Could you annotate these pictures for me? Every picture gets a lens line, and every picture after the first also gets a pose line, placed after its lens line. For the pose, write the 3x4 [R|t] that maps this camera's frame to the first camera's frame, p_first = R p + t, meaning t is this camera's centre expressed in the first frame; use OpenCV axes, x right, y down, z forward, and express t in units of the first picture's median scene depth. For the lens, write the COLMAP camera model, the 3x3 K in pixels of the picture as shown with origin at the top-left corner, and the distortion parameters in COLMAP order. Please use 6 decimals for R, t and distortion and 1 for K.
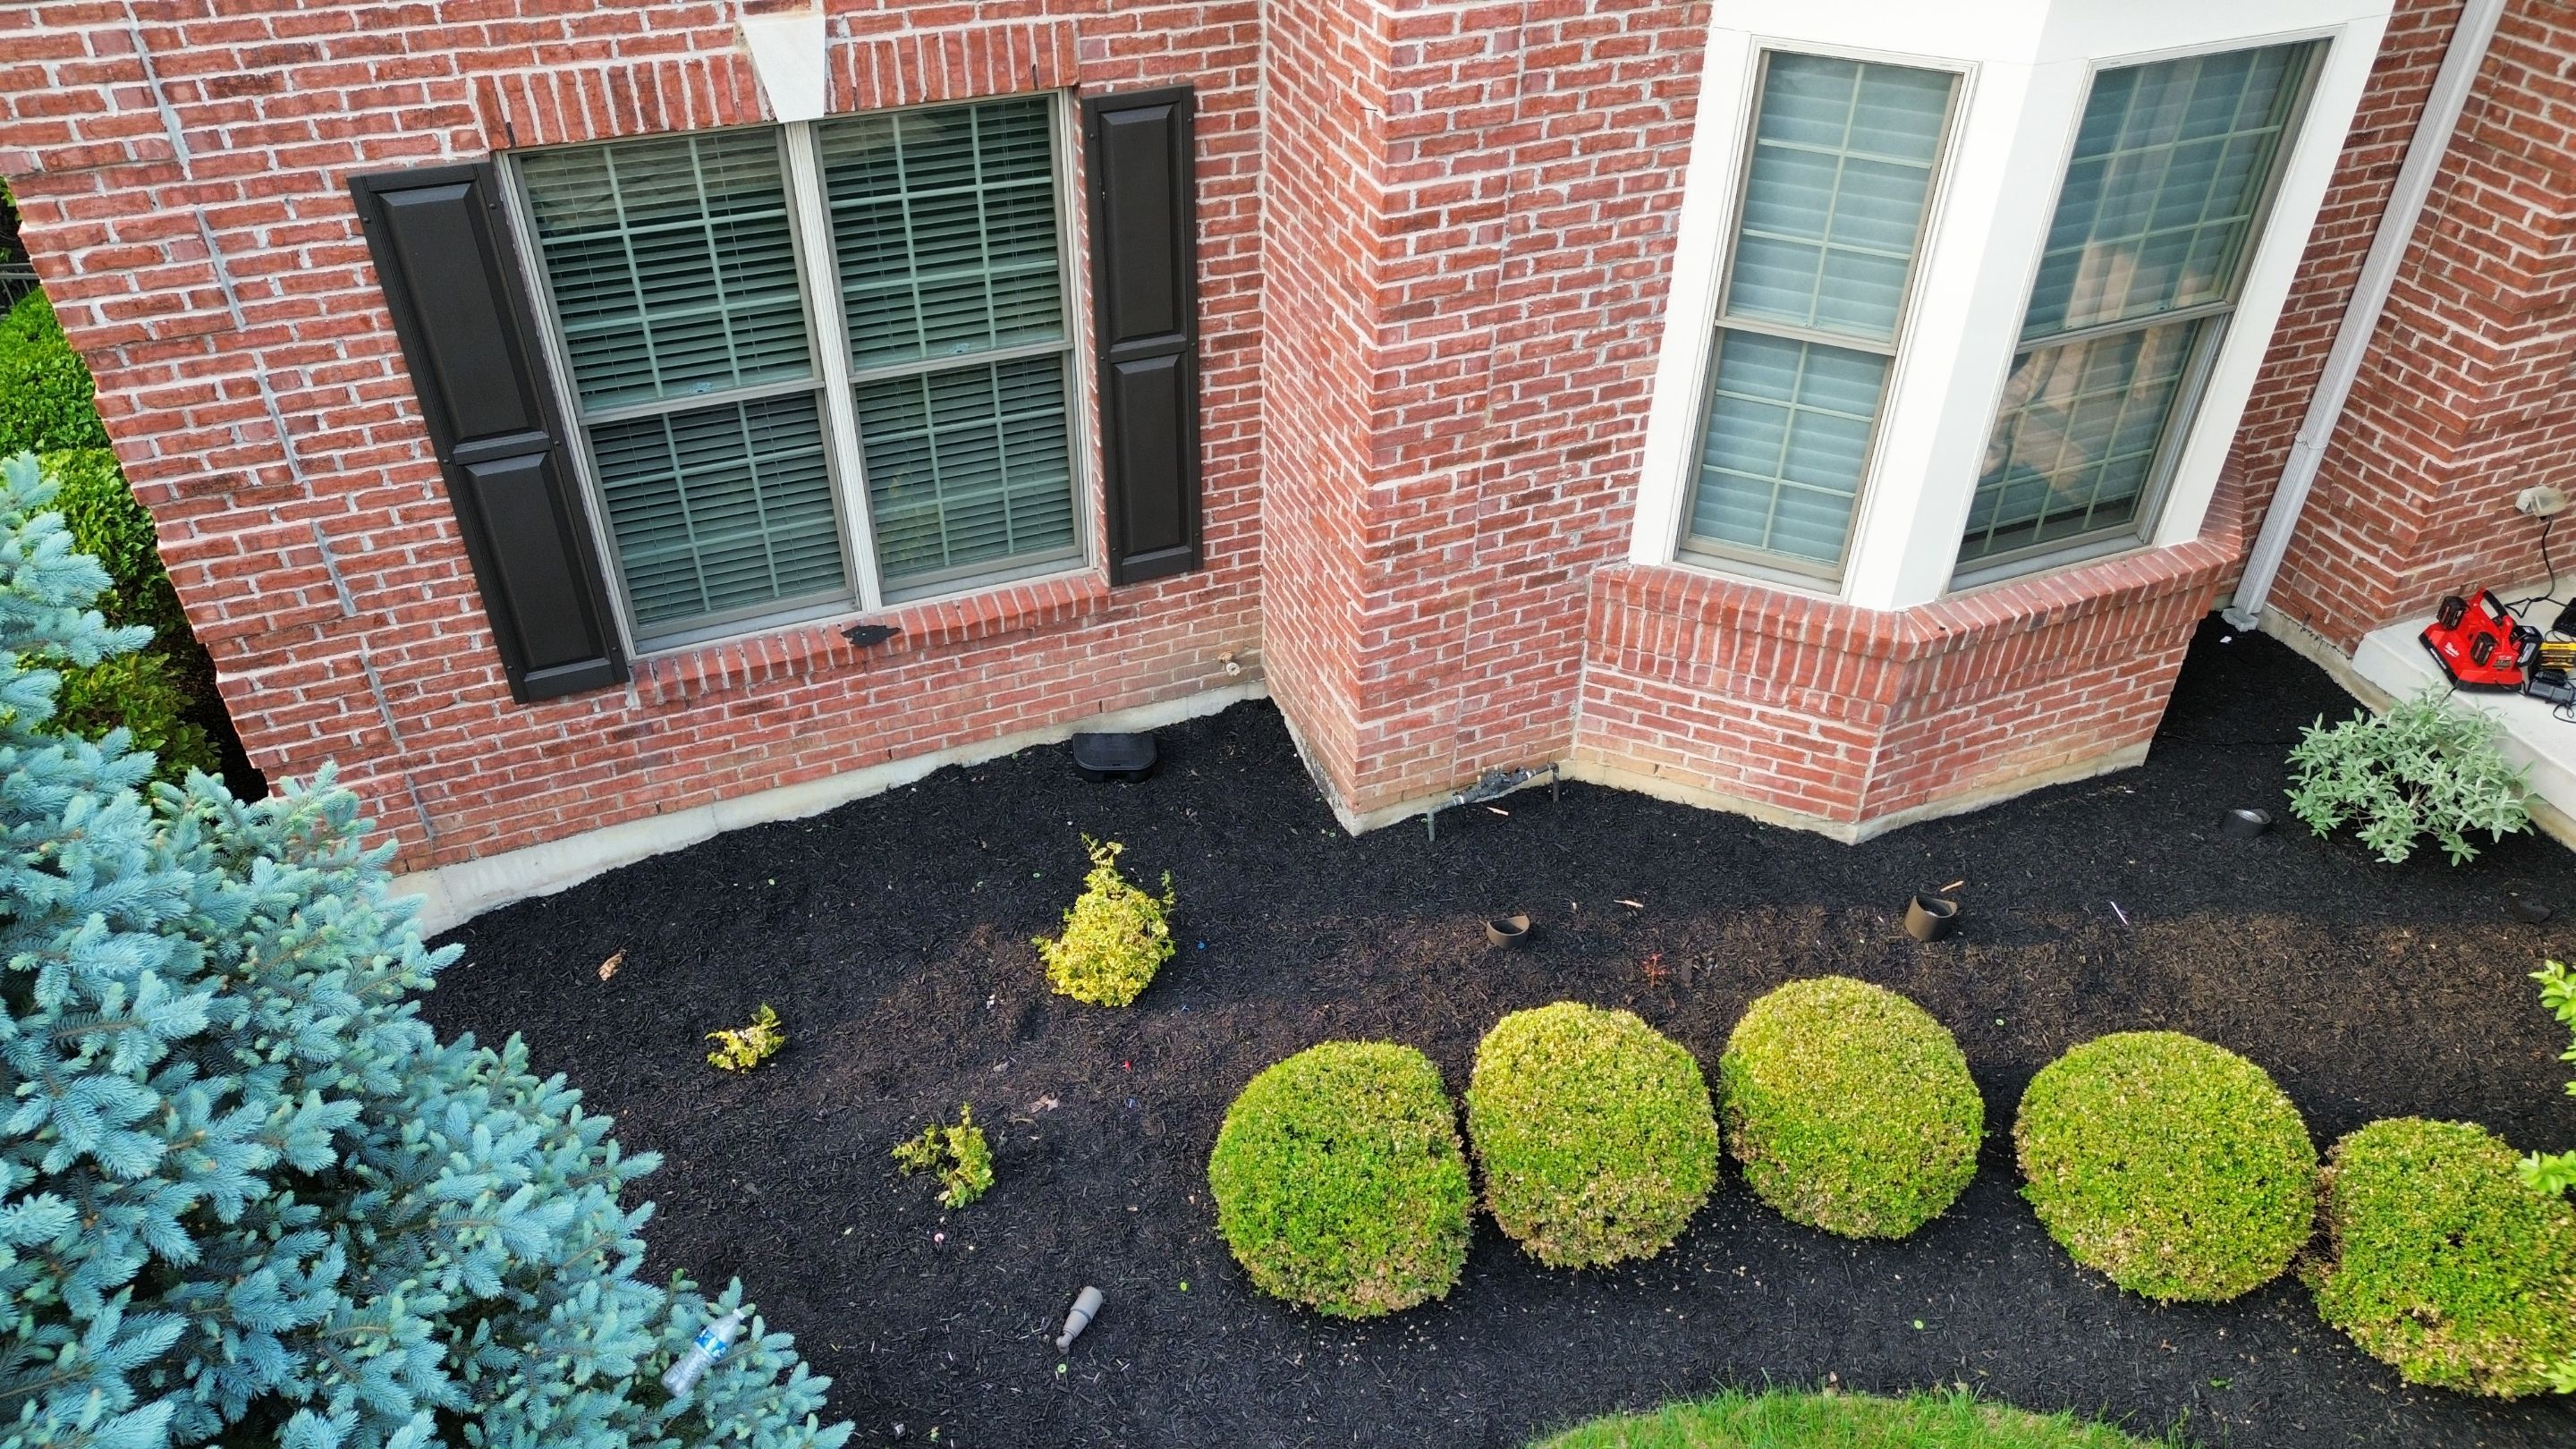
lens RADIAL K [[1855.4, 0, 1263.1], [0, 1855.4, 731.3], [0, 0, 1]] dist [0.072847, -0.080829]
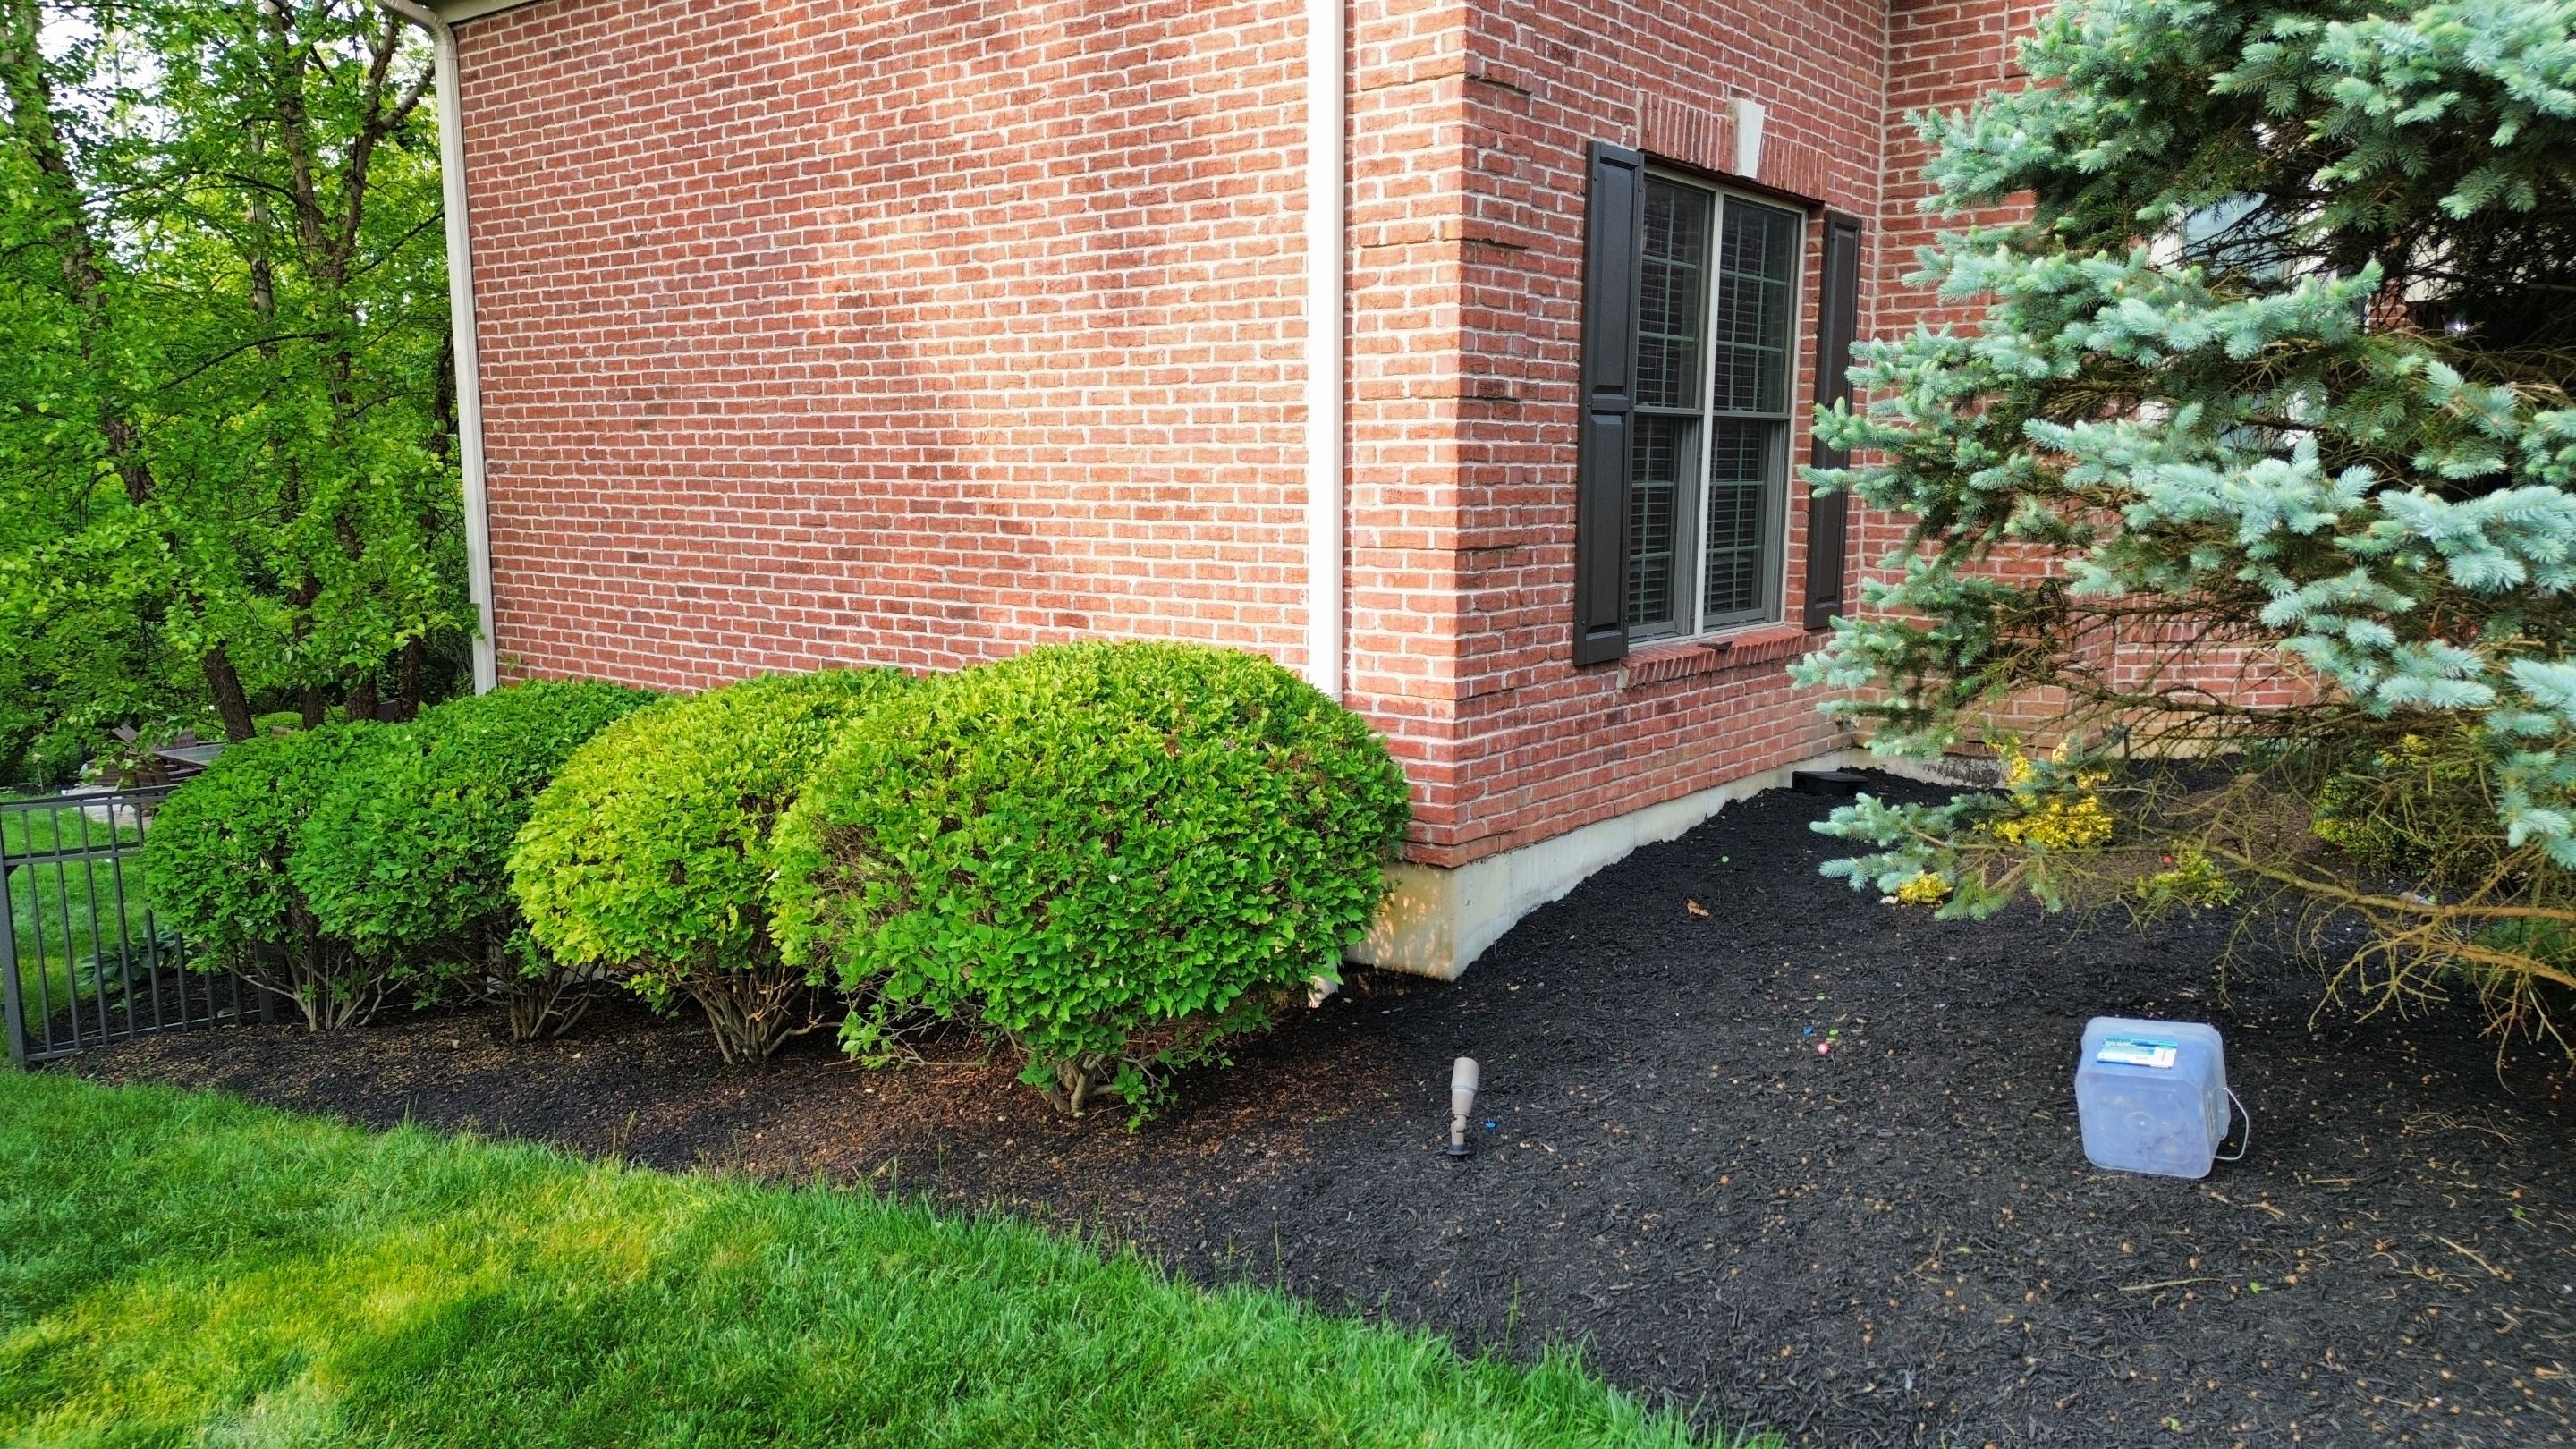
lens RADIAL K [[1855.4, 0, 1288.0], [0, 1855.4, 727.2], [0, 0, 1]] dist [0.072847, -0.080829]
pose [[0.856944, -0.078174, 0.509447, -1.199718], [0.322061, 0.852918, -0.410862, 0.442055], [-0.402398, 0.516158, 0.756080, 0.303000]]
